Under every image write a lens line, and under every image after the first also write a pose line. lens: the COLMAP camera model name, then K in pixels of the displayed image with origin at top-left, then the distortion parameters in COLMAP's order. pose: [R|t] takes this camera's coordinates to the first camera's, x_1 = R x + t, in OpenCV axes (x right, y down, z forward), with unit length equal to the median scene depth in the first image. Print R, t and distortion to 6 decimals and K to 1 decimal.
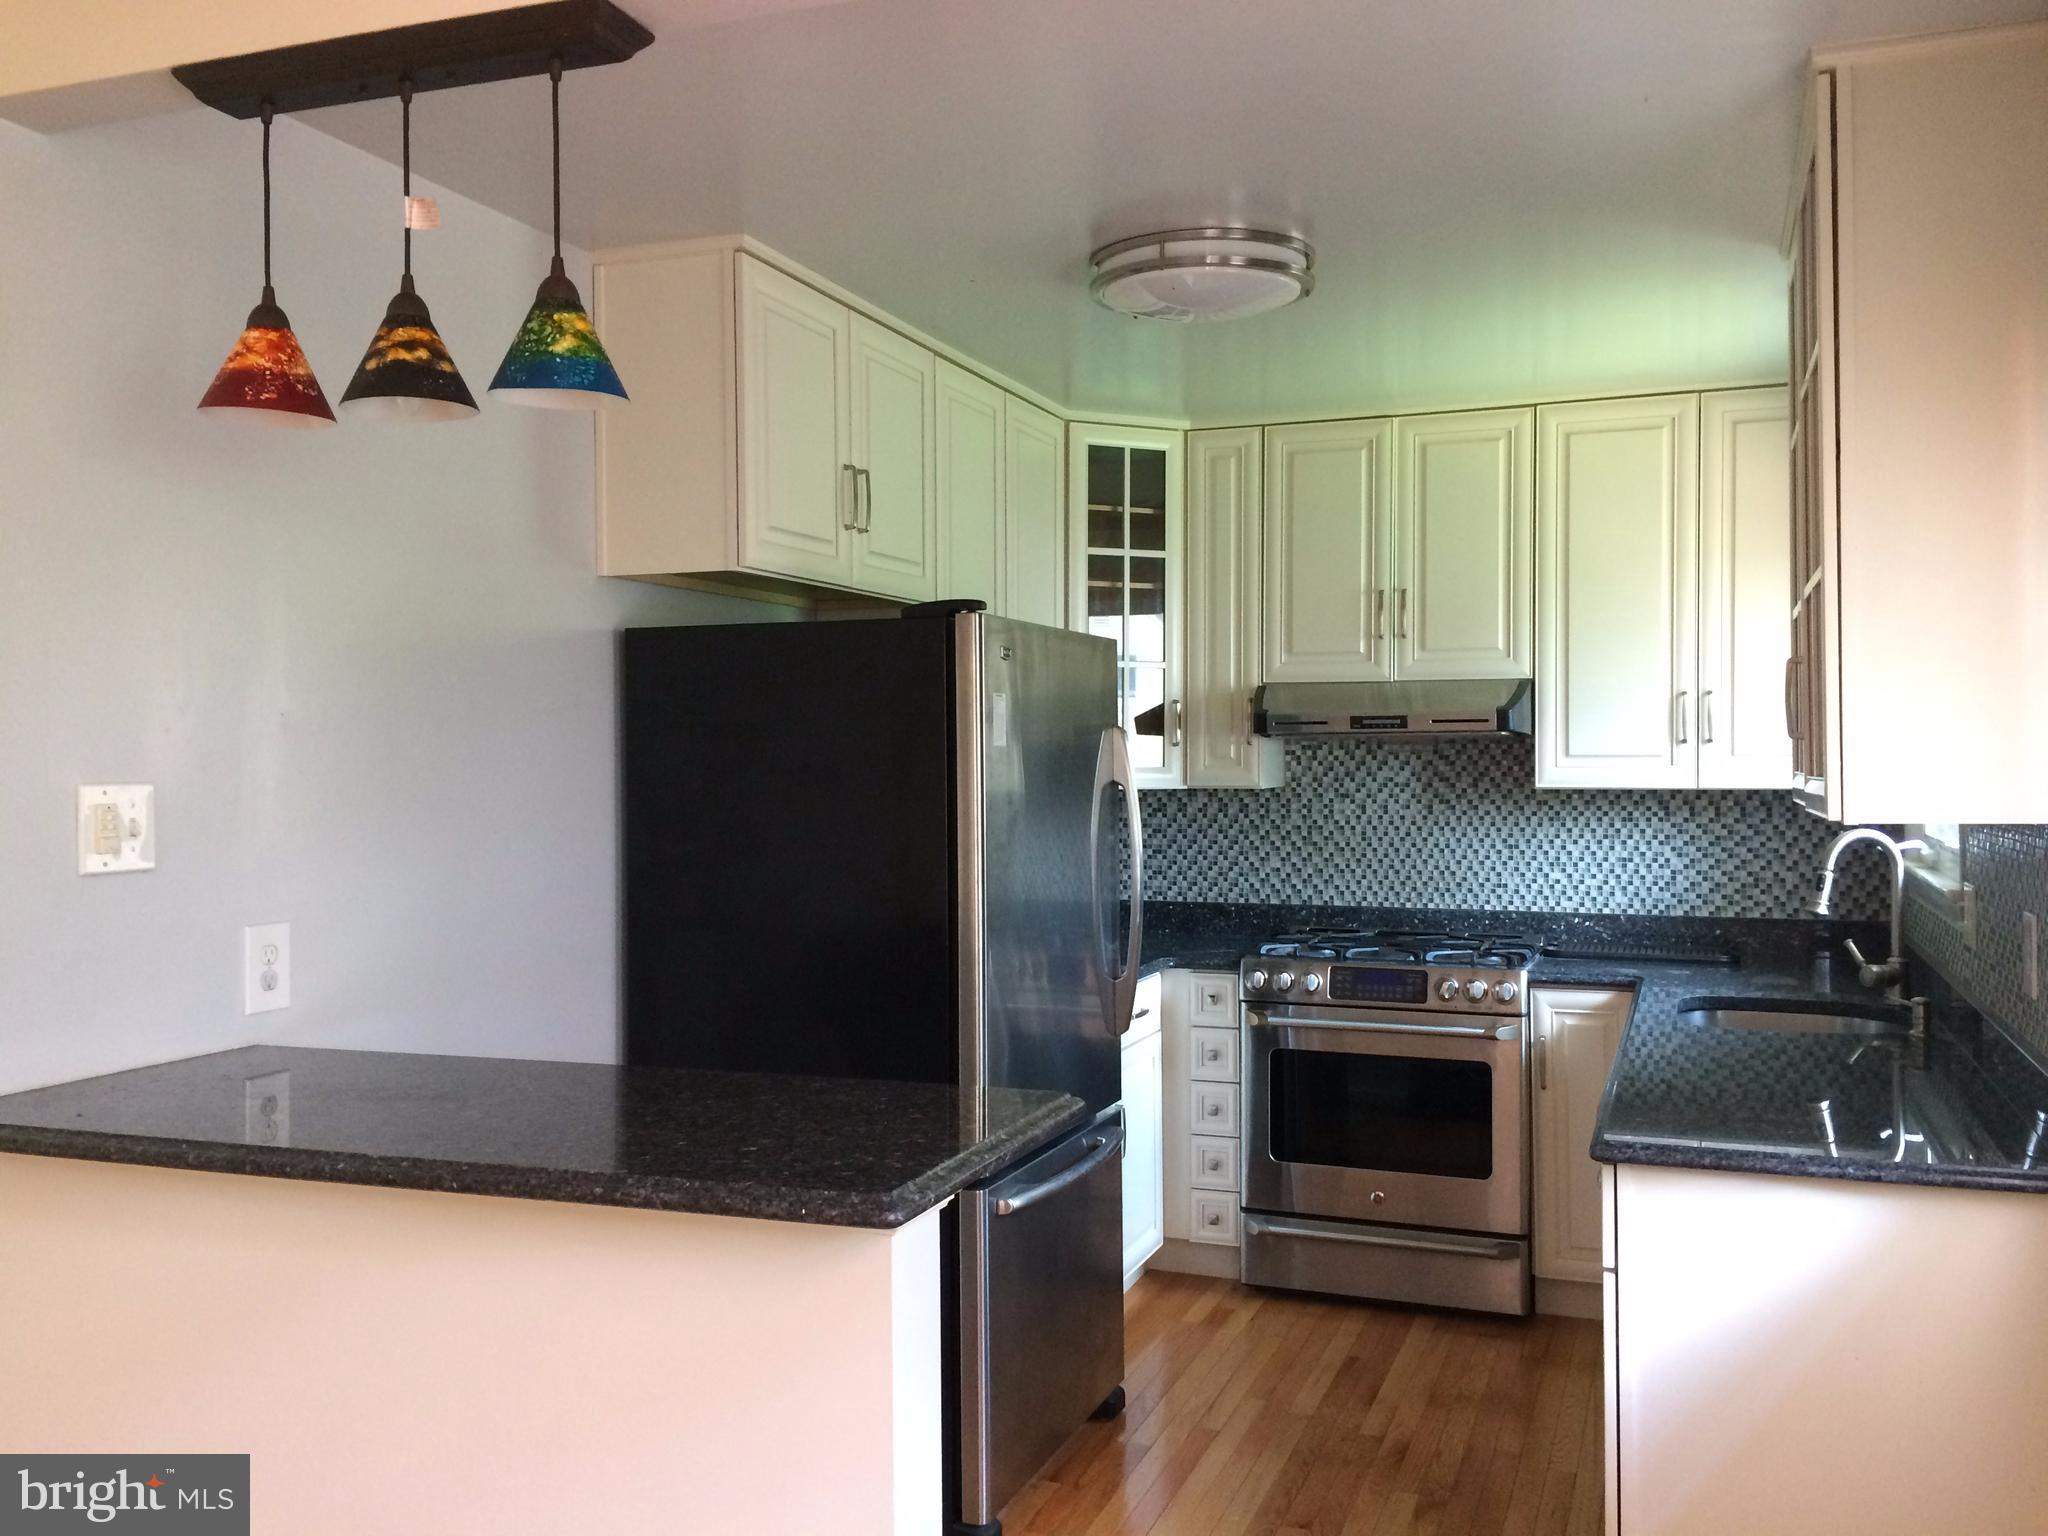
lens RADIAL K [[1769.0, 0, 1024.0], [0, 1769.0, 768.0], [0, 0, 1]] dist [0.088809, -0.136348]
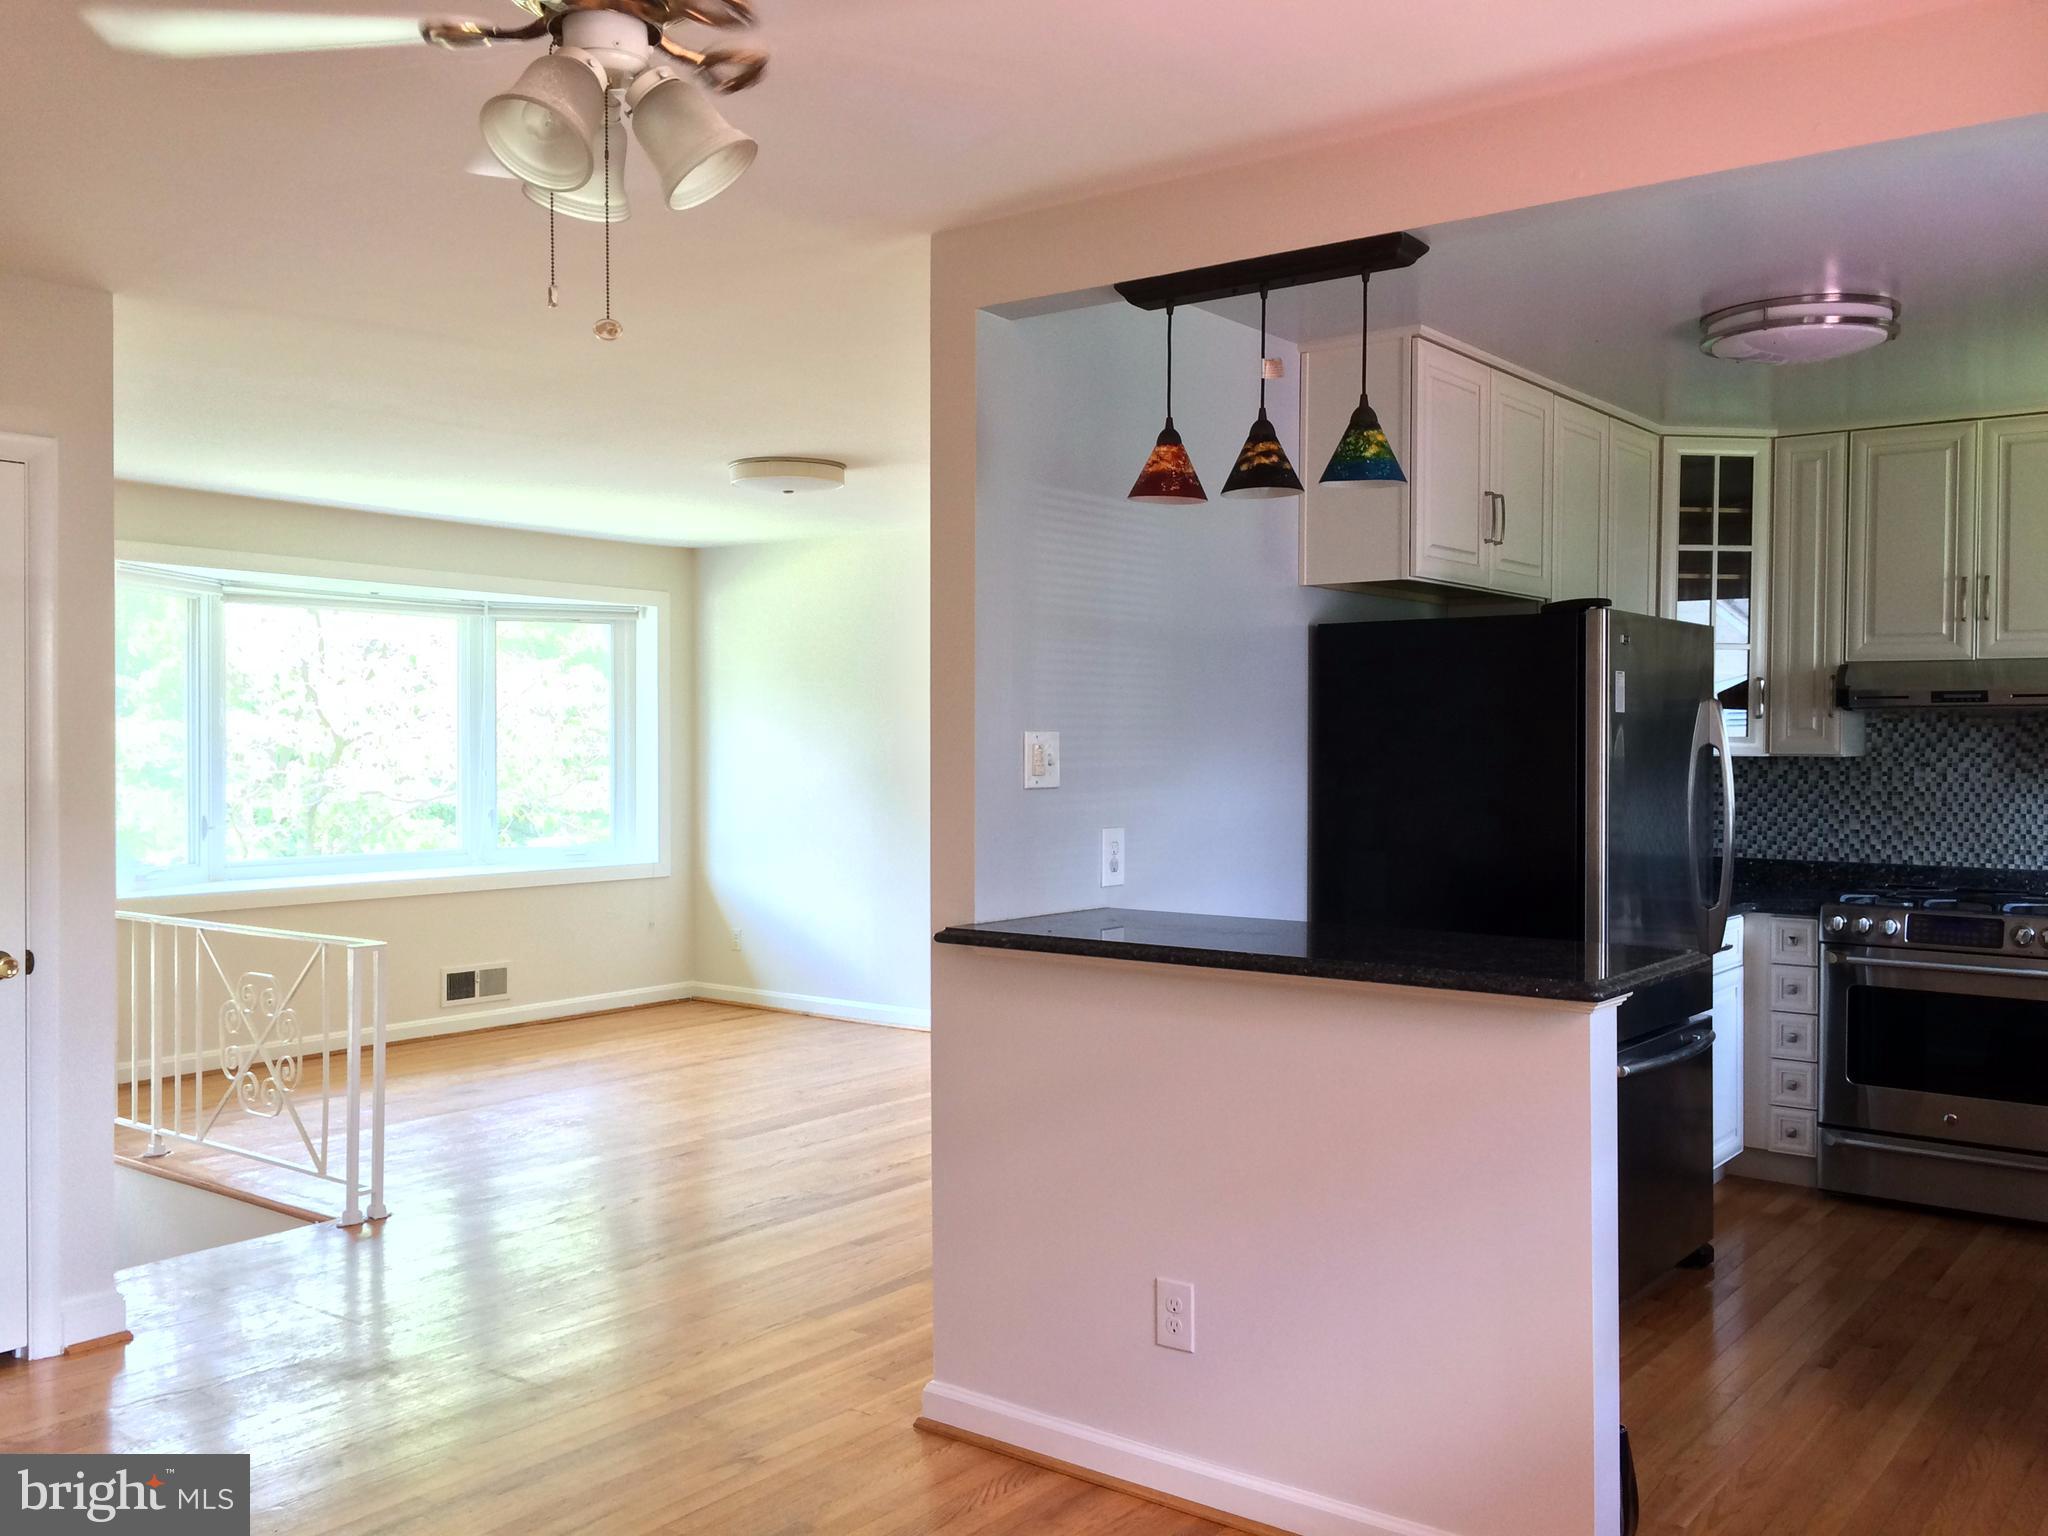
lens RADIAL K [[1769.0, 0, 1024.0], [0, 1769.0, 768.0], [0, 0, 1]] dist [0.088809, -0.136348]
pose [[0.958056, 0.011683, -0.286342, -0.038317], [-0.009005, 0.999903, 0.010670, 0.011936], [0.286439, -0.007644, 0.958068, -0.238975]]
